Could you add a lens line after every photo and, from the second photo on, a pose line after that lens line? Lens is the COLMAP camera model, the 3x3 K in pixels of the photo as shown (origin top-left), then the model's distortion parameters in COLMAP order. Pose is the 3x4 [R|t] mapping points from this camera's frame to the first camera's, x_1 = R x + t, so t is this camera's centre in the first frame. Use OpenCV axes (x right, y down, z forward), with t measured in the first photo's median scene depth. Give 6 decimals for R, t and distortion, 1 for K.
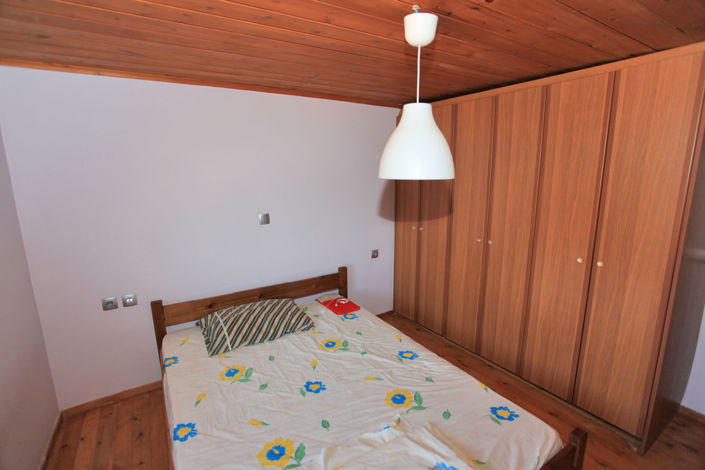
lens RADIAL K [[337.7, 0, 354.0], [0, 337.7, 238.3], [0, 0, 1]] dist [-0.042427, 0.001016]
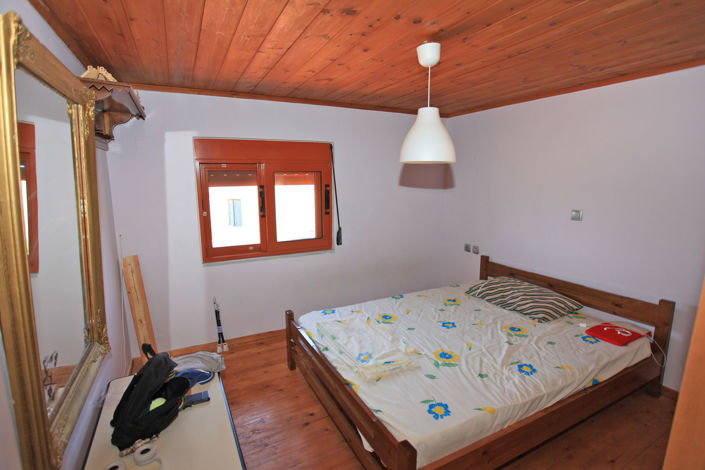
lens RADIAL K [[337.7, 0, 352.0], [0, 337.7, 231.6], [0, 0, 1]] dist [-0.042427, 0.001016]
pose [[-0.082752, 0.157631, -0.984025, 1.155684], [-0.206988, 0.963160, 0.171695, -0.058126], [0.974837, 0.217889, -0.047076, 0.610442]]
